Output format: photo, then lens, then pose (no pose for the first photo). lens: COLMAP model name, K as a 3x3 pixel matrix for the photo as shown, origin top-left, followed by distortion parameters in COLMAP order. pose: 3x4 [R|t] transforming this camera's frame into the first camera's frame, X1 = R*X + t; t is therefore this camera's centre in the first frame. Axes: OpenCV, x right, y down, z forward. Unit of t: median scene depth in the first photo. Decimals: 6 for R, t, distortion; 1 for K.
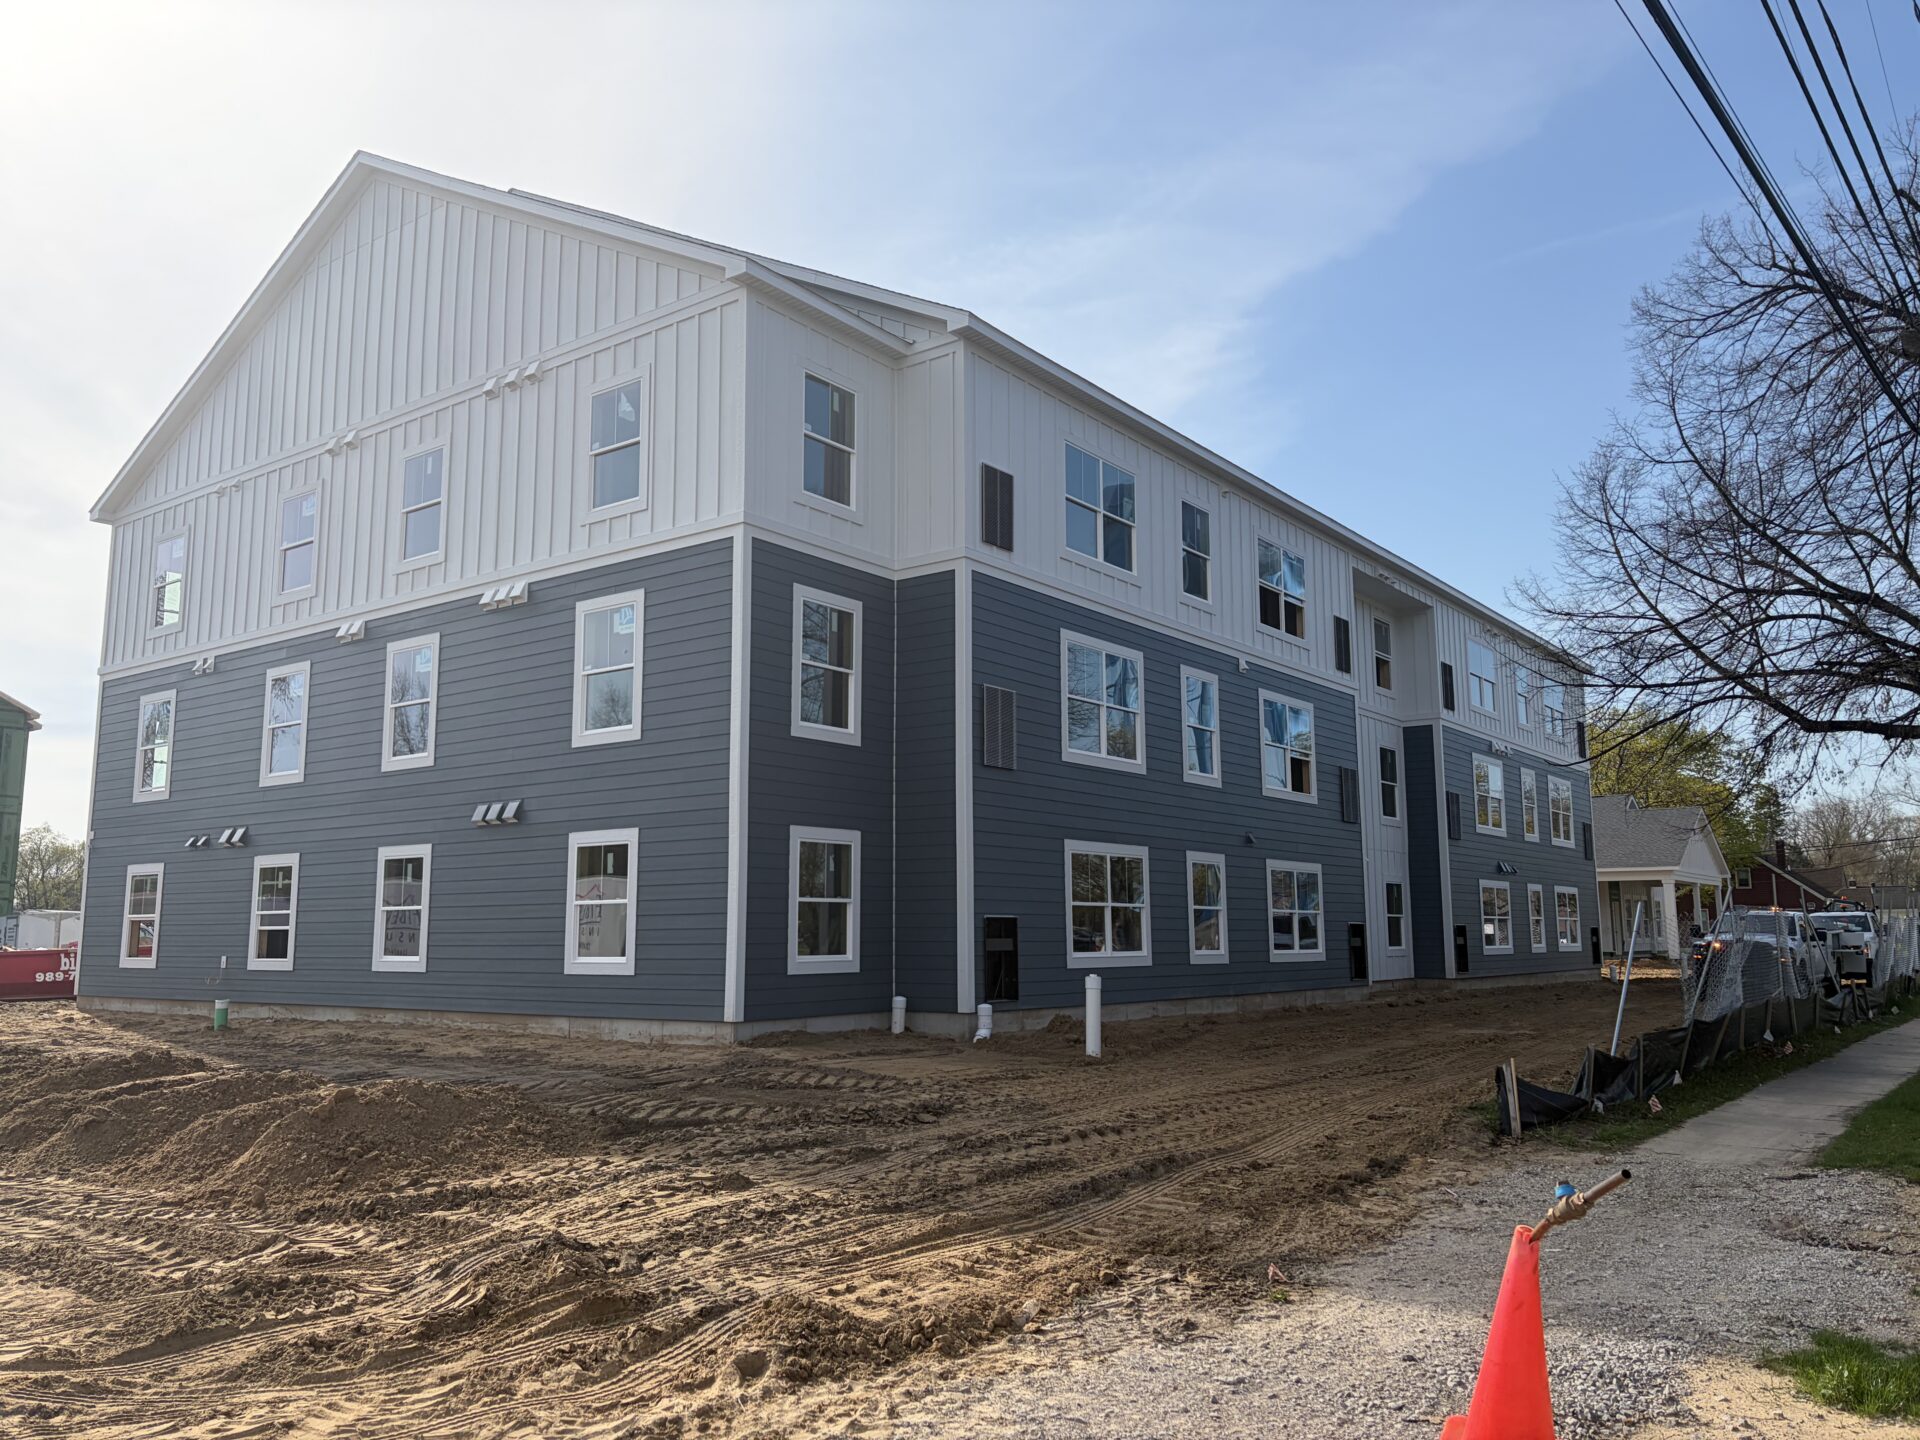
lens RADIAL K [[1441.9, 0, 958.4], [0, 1441.9, 727.9], [0, 0, 1]] dist [0.053850, -0.013923]
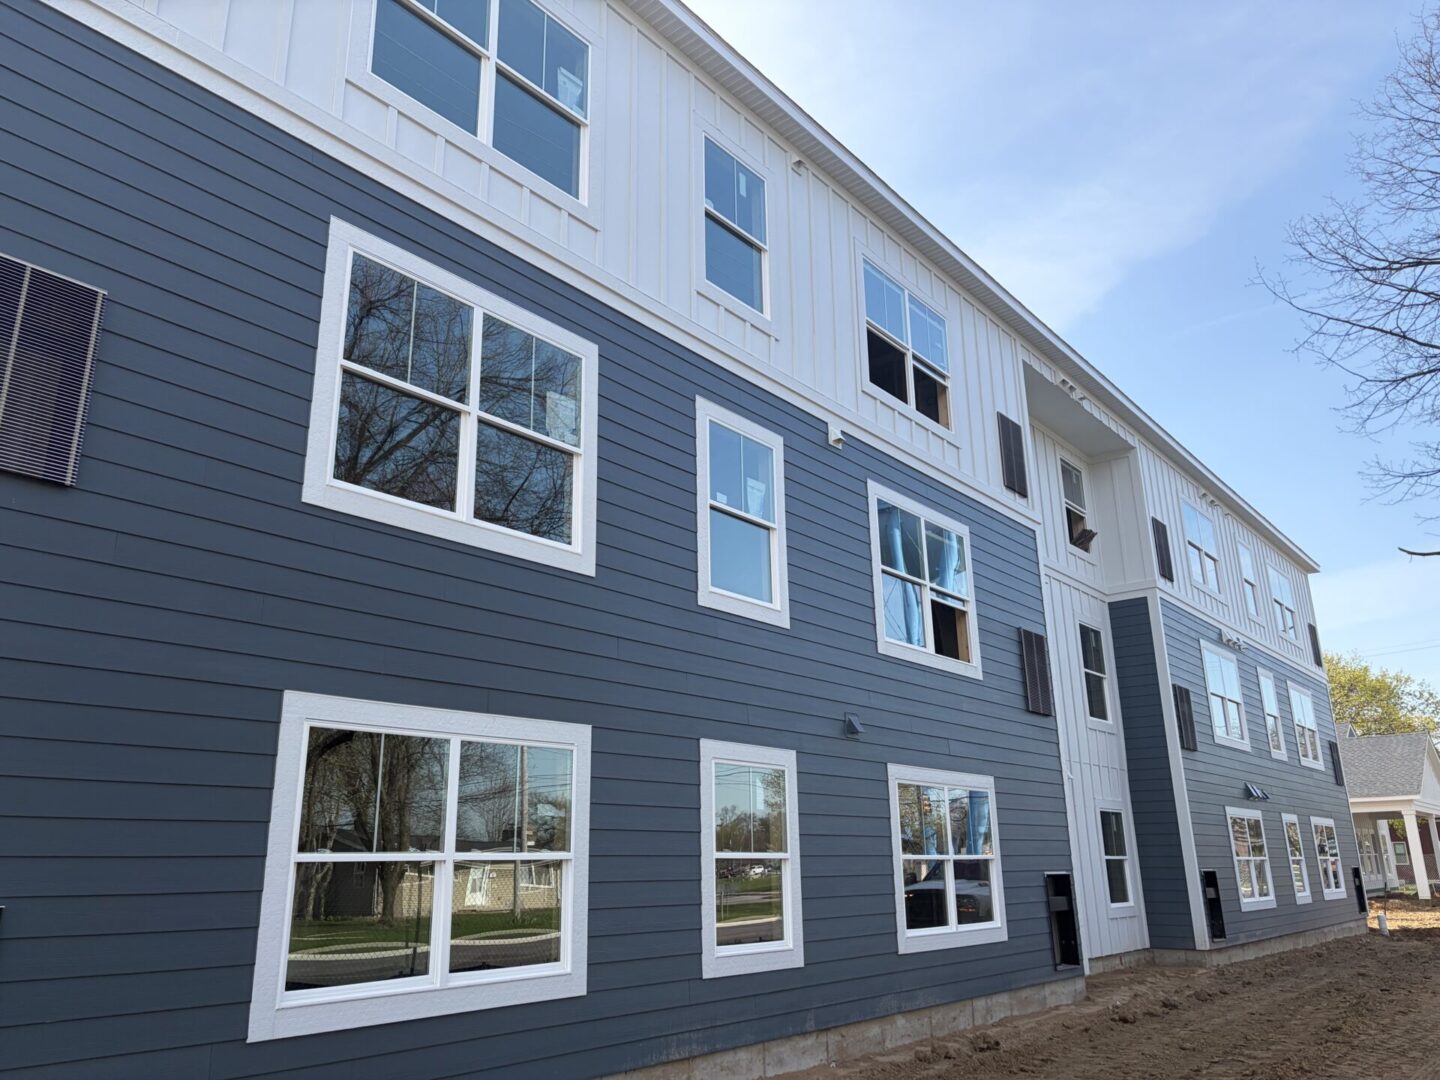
lens RADIAL K [[1081.4, 0, 714.7], [0, 1081.4, 532.1], [0, 0, 1]] dist [0.053850, -0.013923]
pose [[0.999052, -0.018885, -0.039213, 0.141254], [0.012675, 0.988152, -0.152957, 0.056289], [0.041637, 0.152315, 0.987455, 0.481534]]
